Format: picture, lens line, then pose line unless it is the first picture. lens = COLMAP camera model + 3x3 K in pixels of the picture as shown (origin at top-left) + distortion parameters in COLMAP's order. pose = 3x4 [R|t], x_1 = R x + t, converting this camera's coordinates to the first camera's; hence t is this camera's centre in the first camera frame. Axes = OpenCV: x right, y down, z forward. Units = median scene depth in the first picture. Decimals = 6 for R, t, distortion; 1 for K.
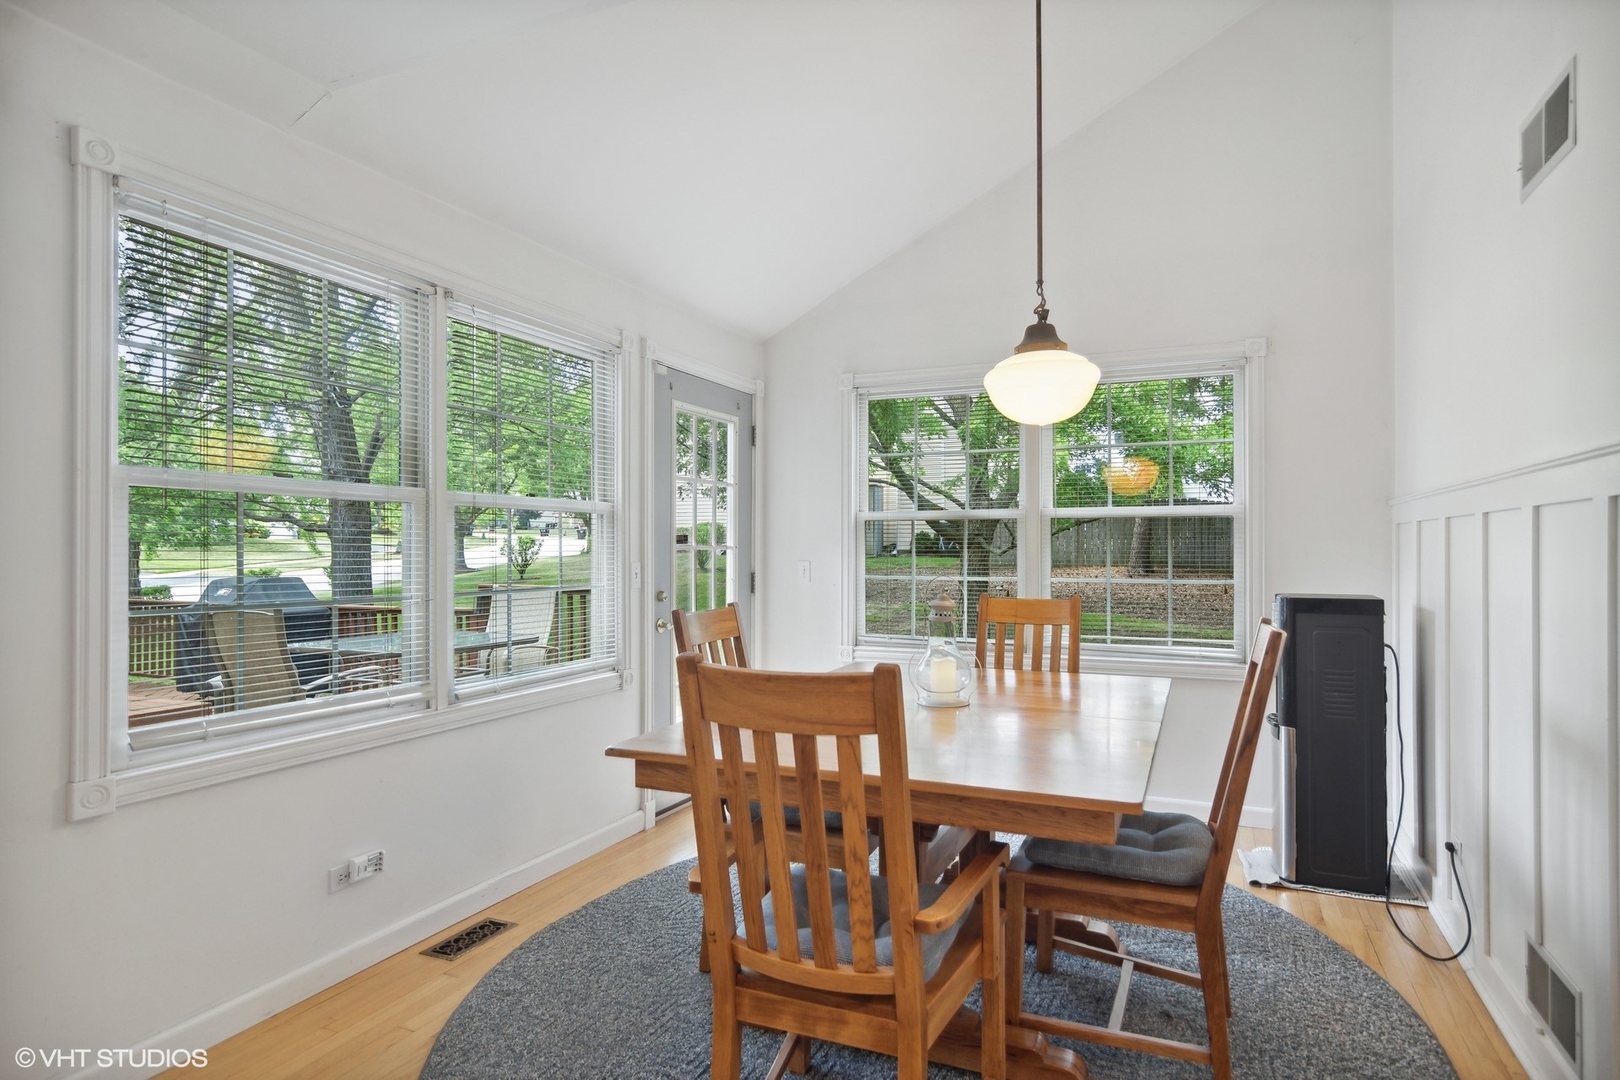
lens RADIAL K [[881.8, 0, 810.0], [0, 881.8, 540.0], [0, 0, 1]] dist [0.001005, 0.001055]
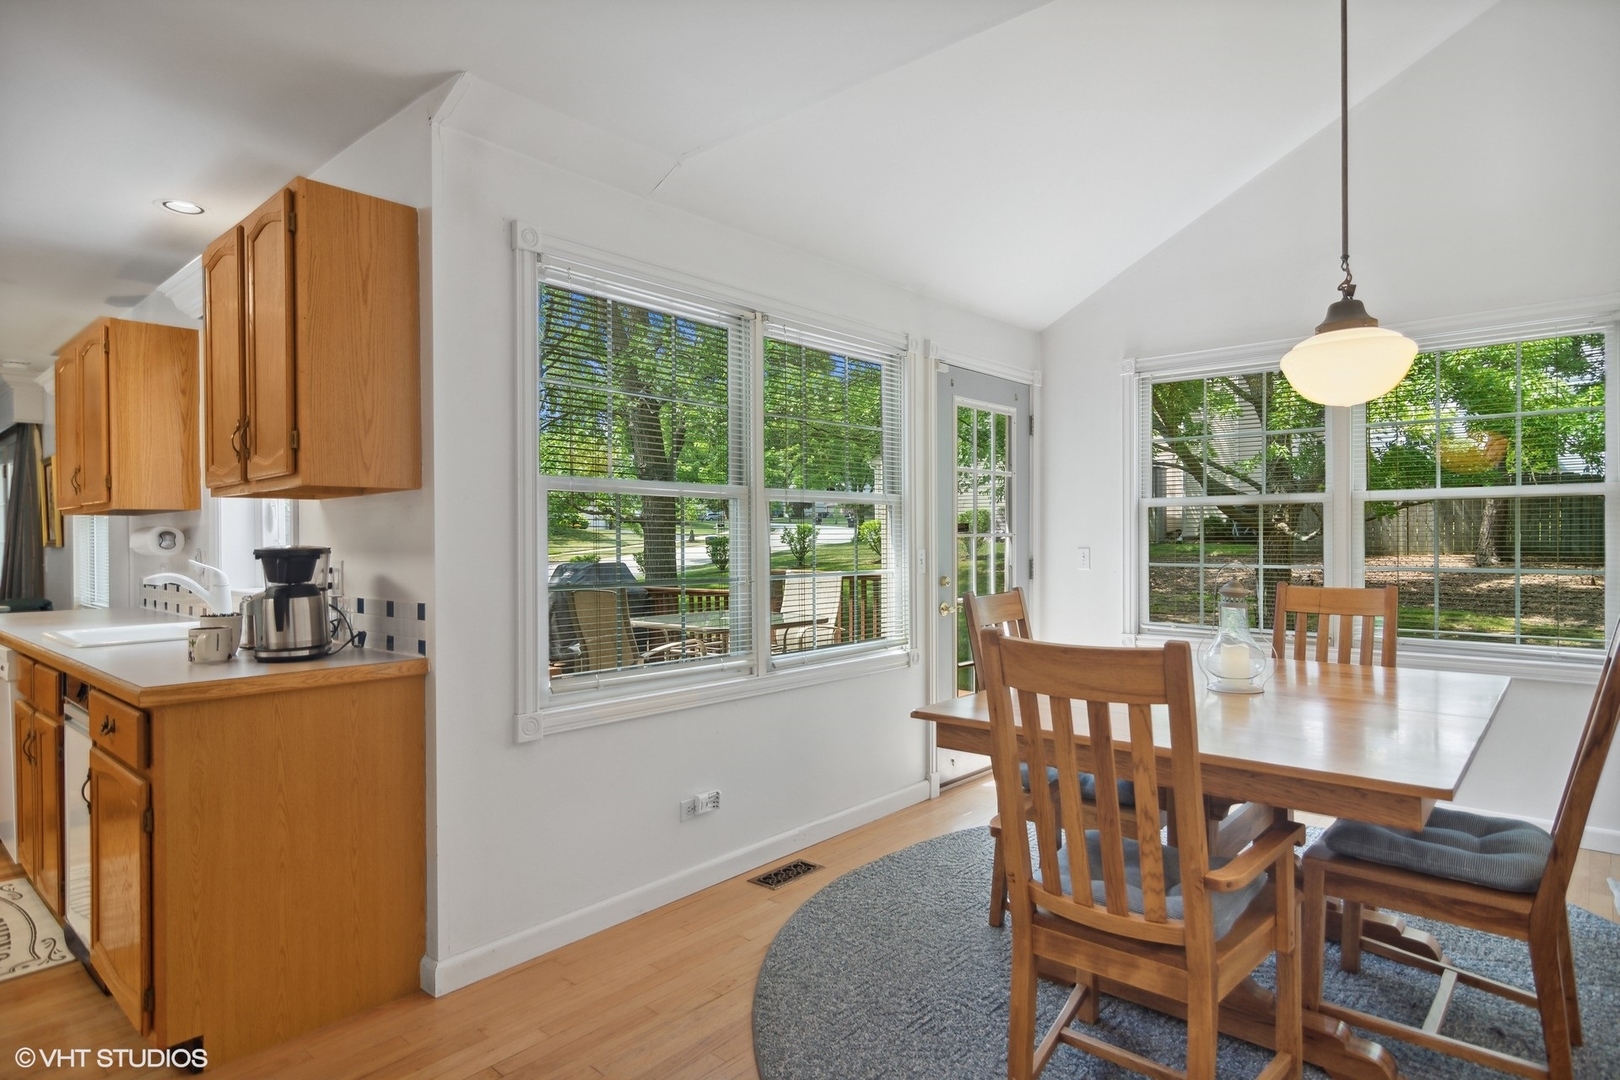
lens RADIAL K [[881.8, 0, 810.0], [0, 881.8, 540.0], [0, 0, 1]] dist [0.001005, 0.001055]
pose [[0.954966, -0.003542, -0.296693, -0.012505], [0.007738, 0.999886, 0.012966, -0.001720], [0.296613, -0.014678, 0.954885, -0.100879]]
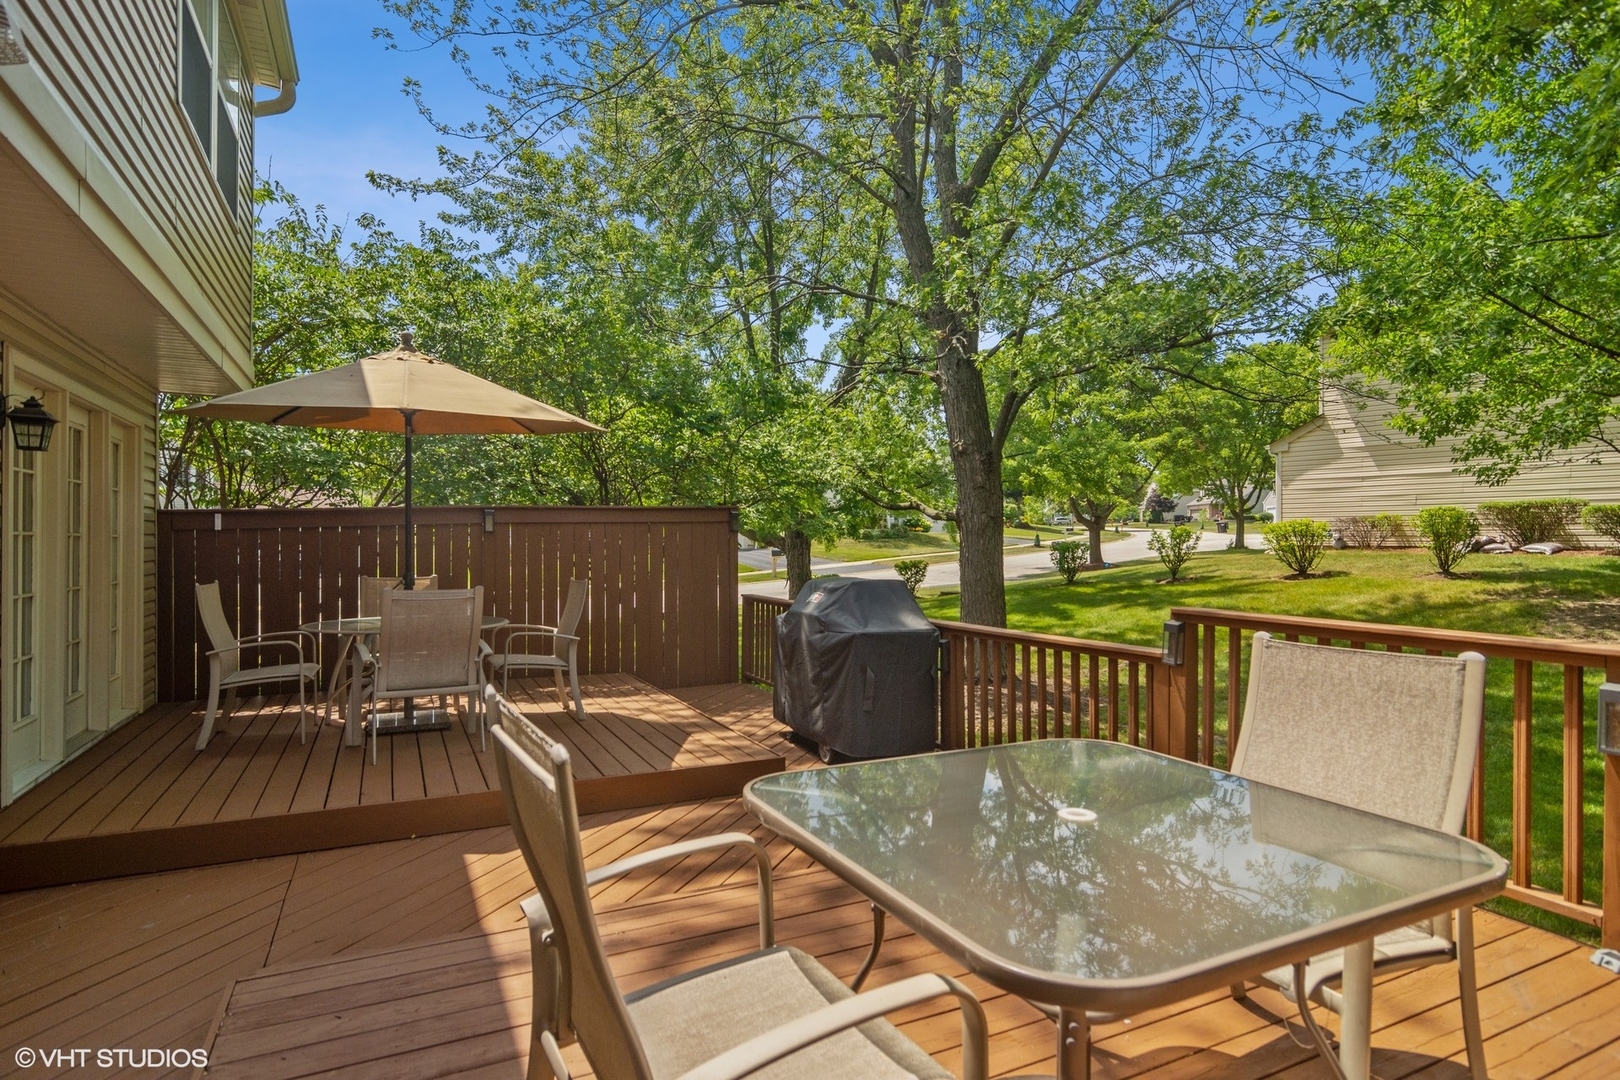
lens RADIAL K [[862.8, 0, 810.0], [0, 862.8, 540.0], [0, 0, 1]] dist [0.003151, 0.000497]
pose [[0.768764, 0.001345, -0.639532, -0.987608], [0.002938, 0.999980, 0.005635, 0.026110], [0.639526, -0.006211, 0.768744, 2.197062]]
